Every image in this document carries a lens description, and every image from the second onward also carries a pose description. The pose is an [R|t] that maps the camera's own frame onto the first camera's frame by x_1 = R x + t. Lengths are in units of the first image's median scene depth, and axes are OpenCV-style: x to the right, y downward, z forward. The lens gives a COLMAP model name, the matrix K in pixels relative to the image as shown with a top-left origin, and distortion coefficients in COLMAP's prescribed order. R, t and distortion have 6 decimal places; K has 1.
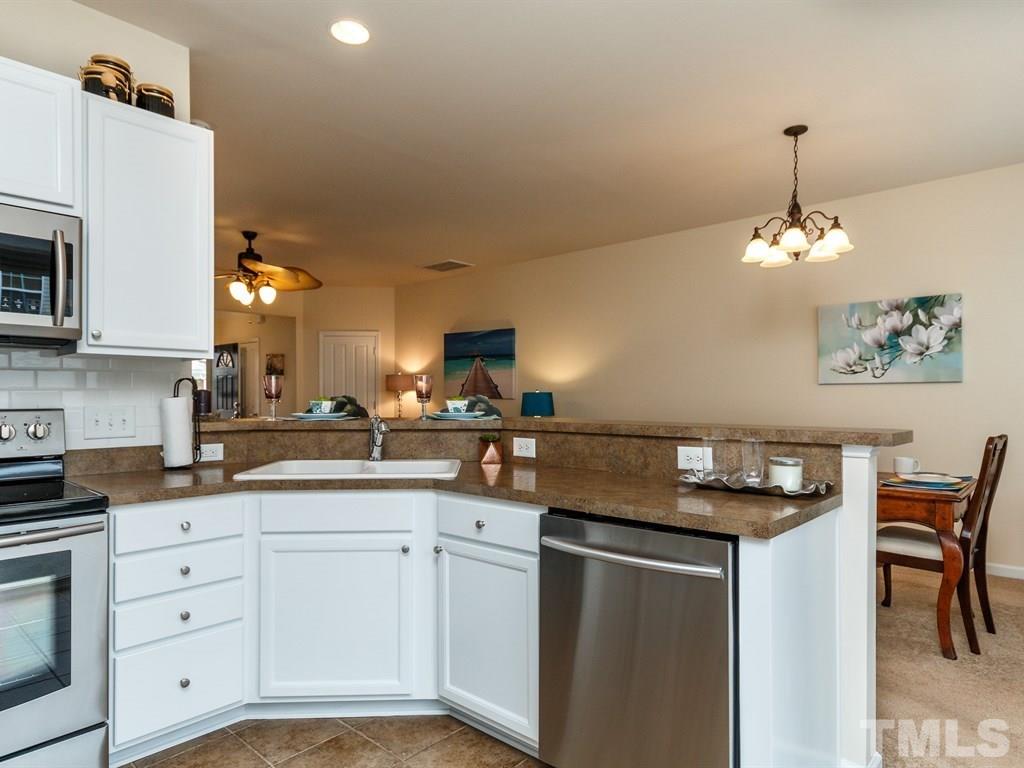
lens RADIAL K [[622.2, 0, 513.6], [0, 622.2, 390.1], [0, 0, 1]] dist [0.007580, 0.004666]
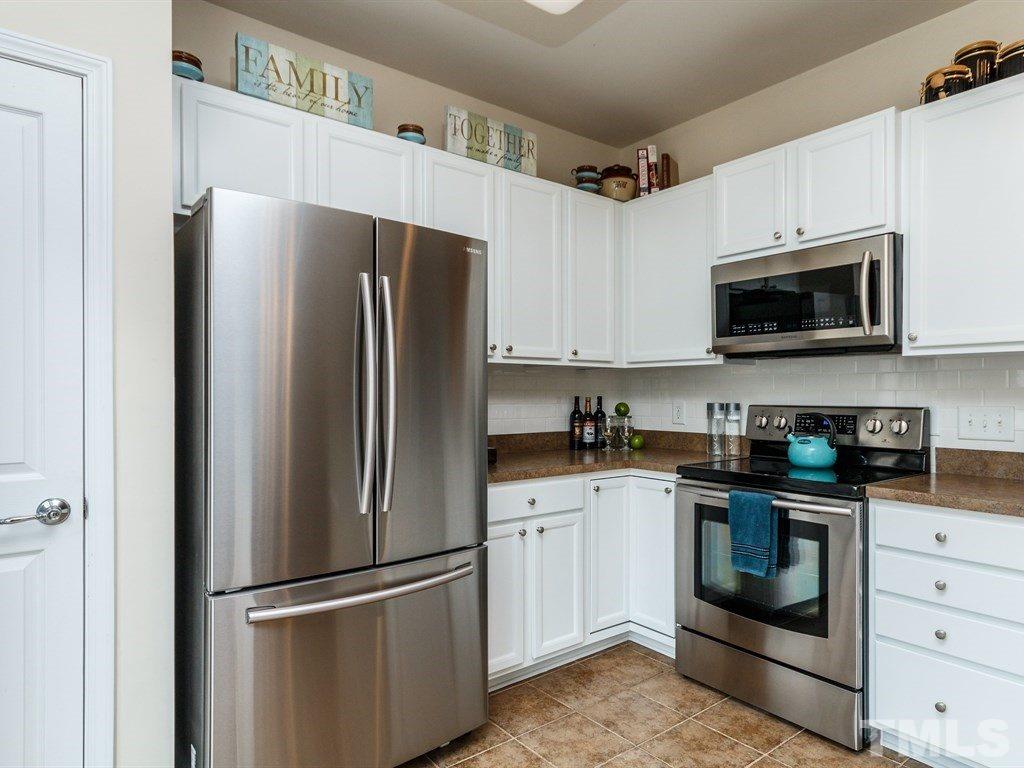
lens RADIAL K [[622.2, 0, 516.7], [0, 622.2, 387.6], [0, 0, 1]] dist [0.007580, 0.004666]
pose [[-0.169290, -0.008726, -0.985528, 0.409114], [0.007841, 0.999917, -0.010200, 0.000934], [0.985535, -0.009455, -0.169208, 0.448370]]
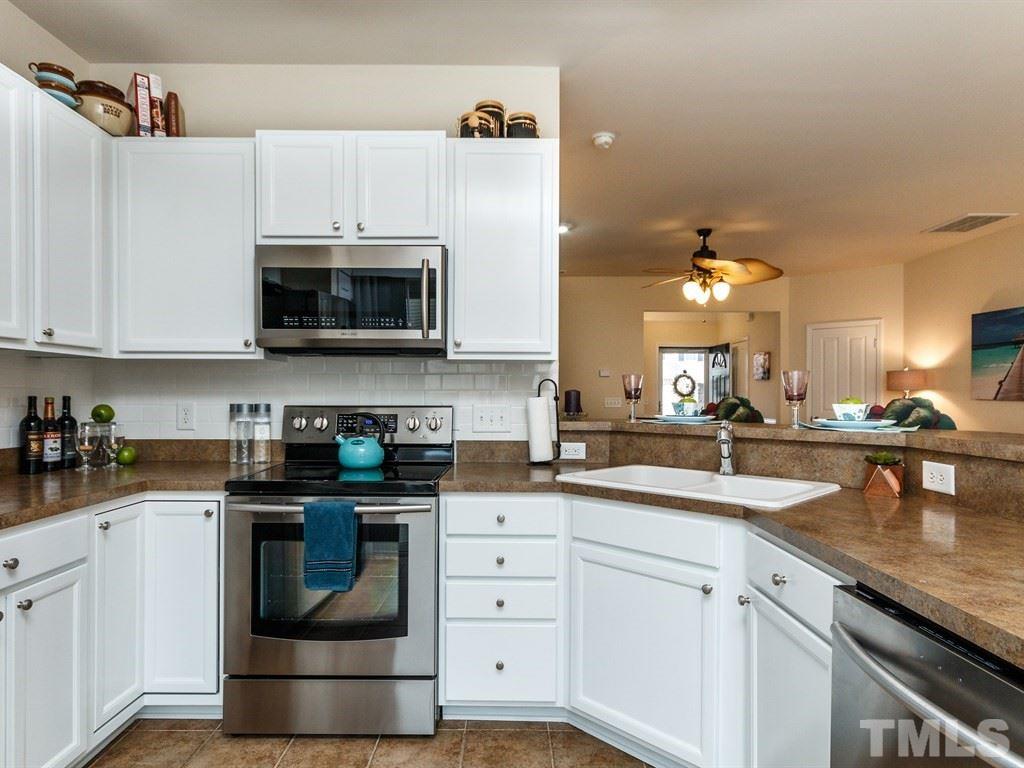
lens RADIAL K [[622.2, 0, 509.5], [0, 622.2, 392.2], [0, 0, 1]] dist [0.007580, 0.004666]
pose [[0.669409, 0.000719, -0.742894, 0.225761], [0.001830, 0.999995, 0.002617, 0.000067], [0.742892, -0.003111, 0.669404, 0.250365]]
